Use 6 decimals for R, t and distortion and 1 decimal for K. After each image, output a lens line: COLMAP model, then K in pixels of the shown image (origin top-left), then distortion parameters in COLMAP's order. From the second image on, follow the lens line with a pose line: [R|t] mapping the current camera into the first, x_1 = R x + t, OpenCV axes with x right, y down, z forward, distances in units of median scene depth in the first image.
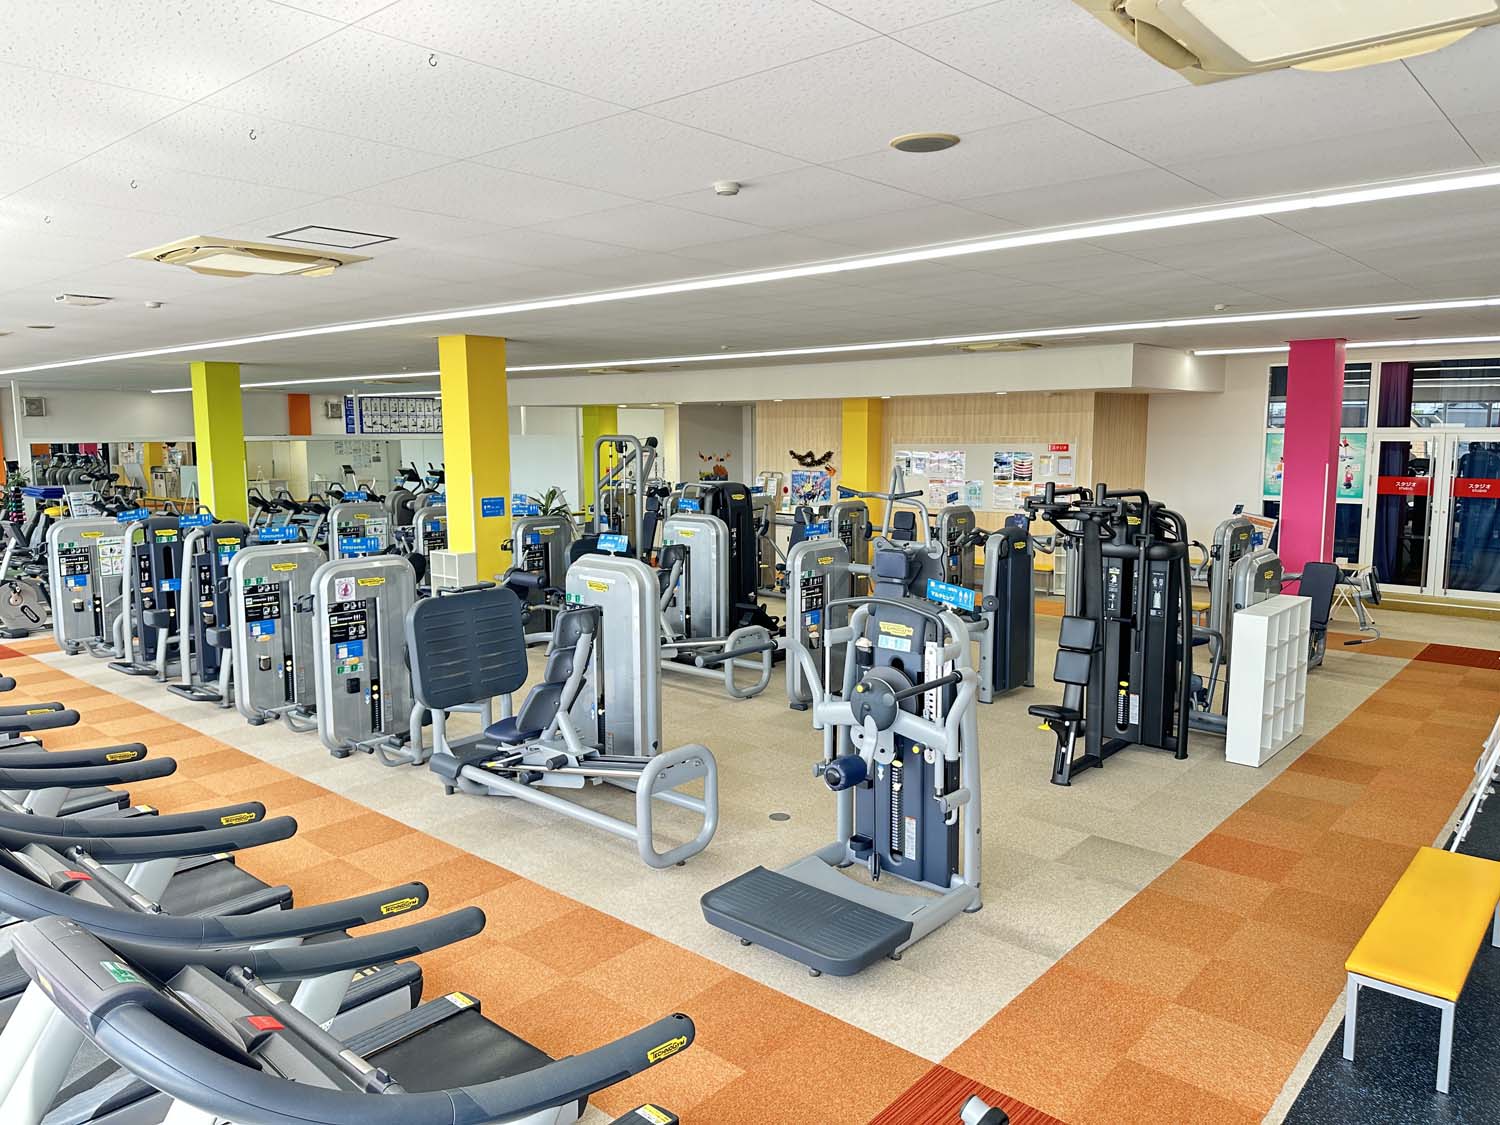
lens RADIAL K [[1043.2, 0, 752.6], [0, 1043.2, 557.1], [0, 0, 1]] dist [0.175055, -0.318336]
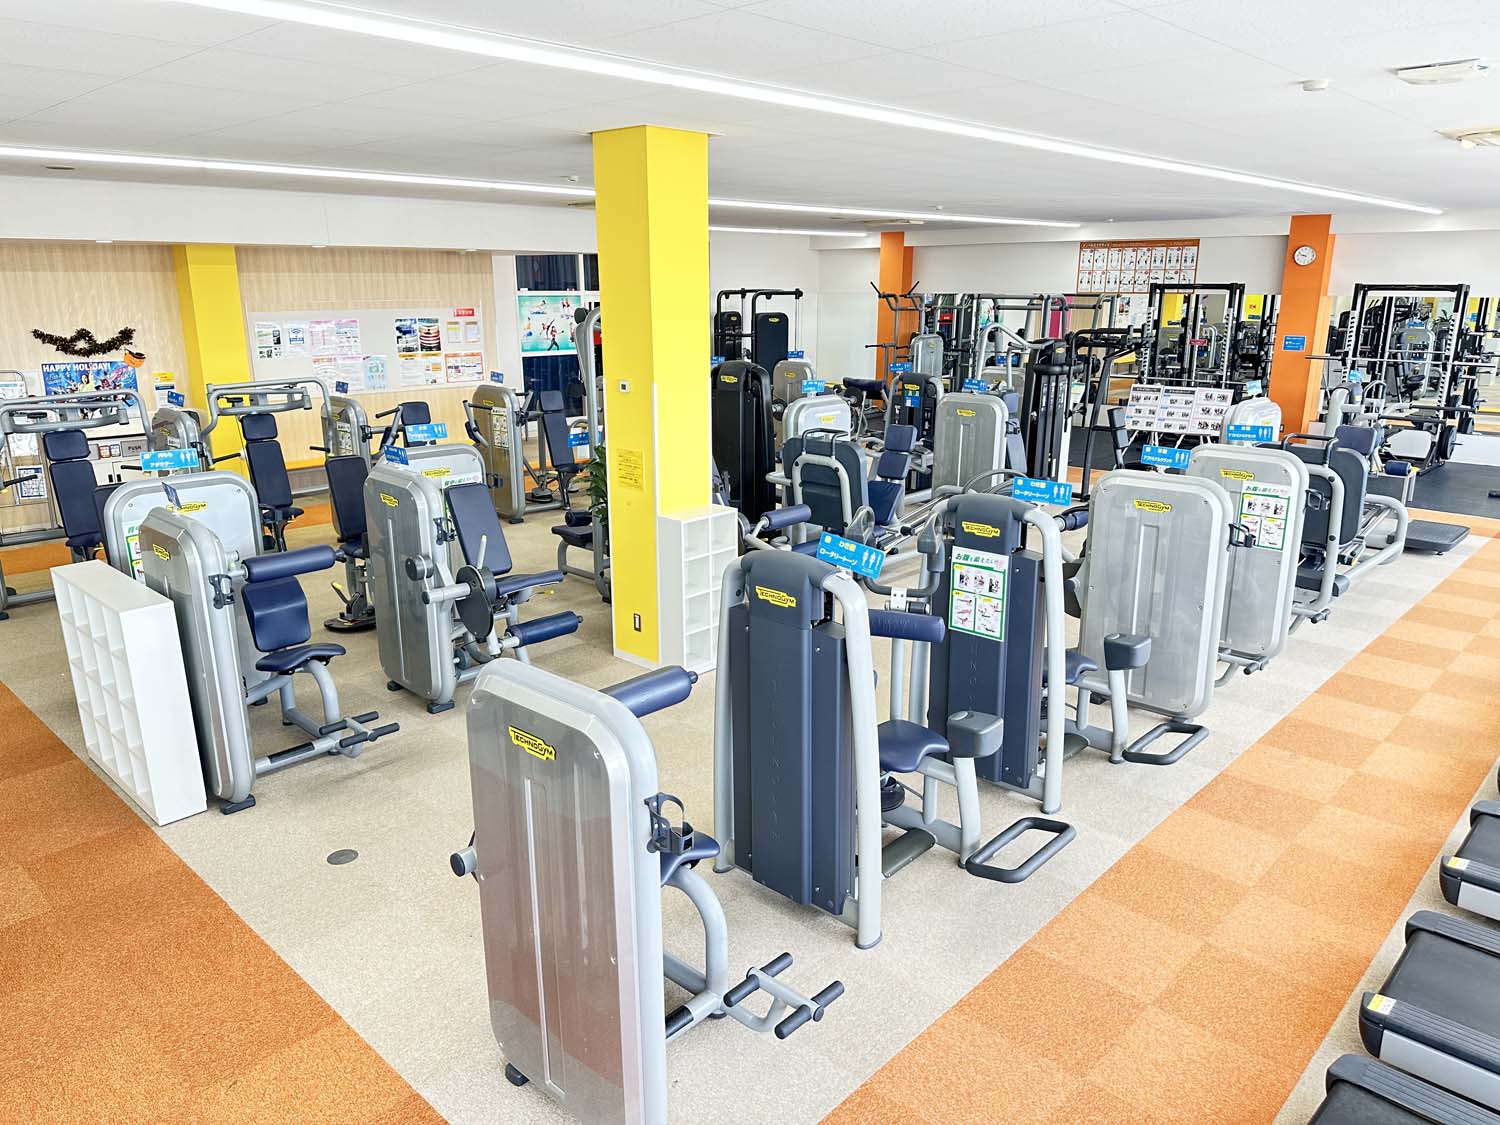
lens RADIAL K [[1062.7, 0, 748.8], [0, 1062.7, 563.0], [0, 0, 1]] dist [0.055310, -0.083135]
pose [[0.044349, -0.252179, 0.966664, -0.892011], [0.122878, 0.961646, 0.245232, -0.121950], [-0.991430, 0.107906, 0.073635, 0.944760]]
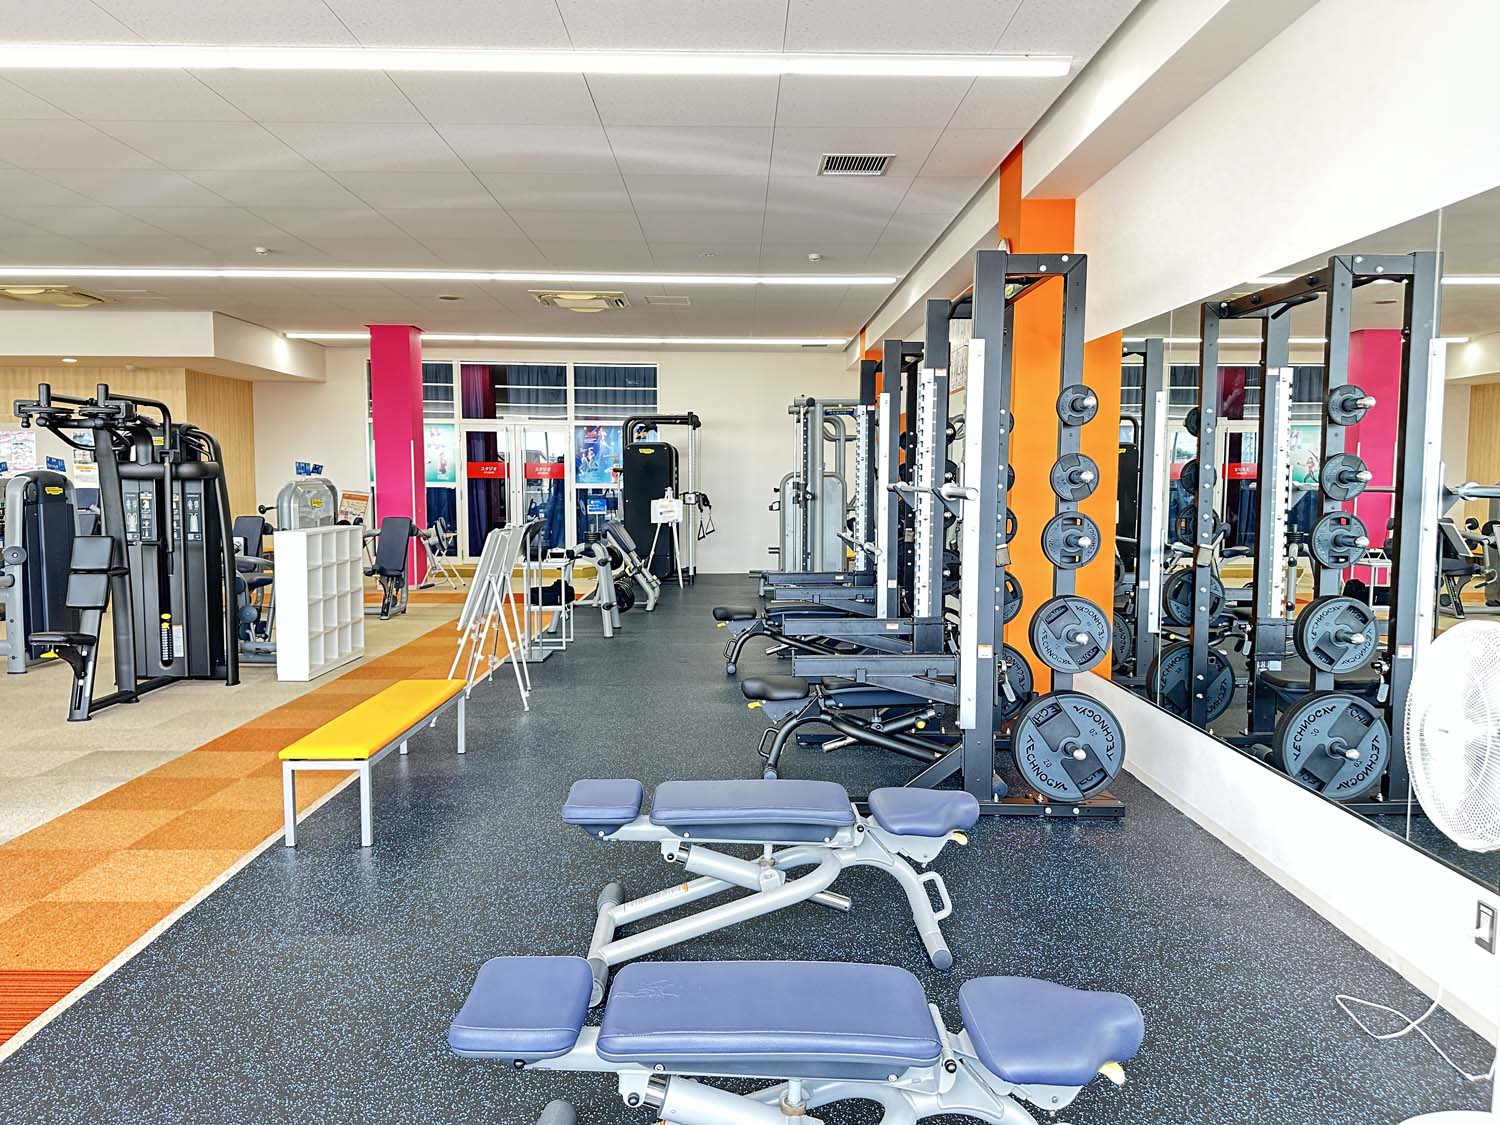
lens RADIAL K [[1068.0, 0, 754.4], [0, 1068.0, 563.4], [0, 0, 1]] dist [0.008454, -0.002867]
pose [[0.743858, -0.044992, 0.666822, 0.074354], [0.072994, 0.997232, -0.014141, 0.086526], [-0.664340, 0.059193, 0.745083, -0.040378]]
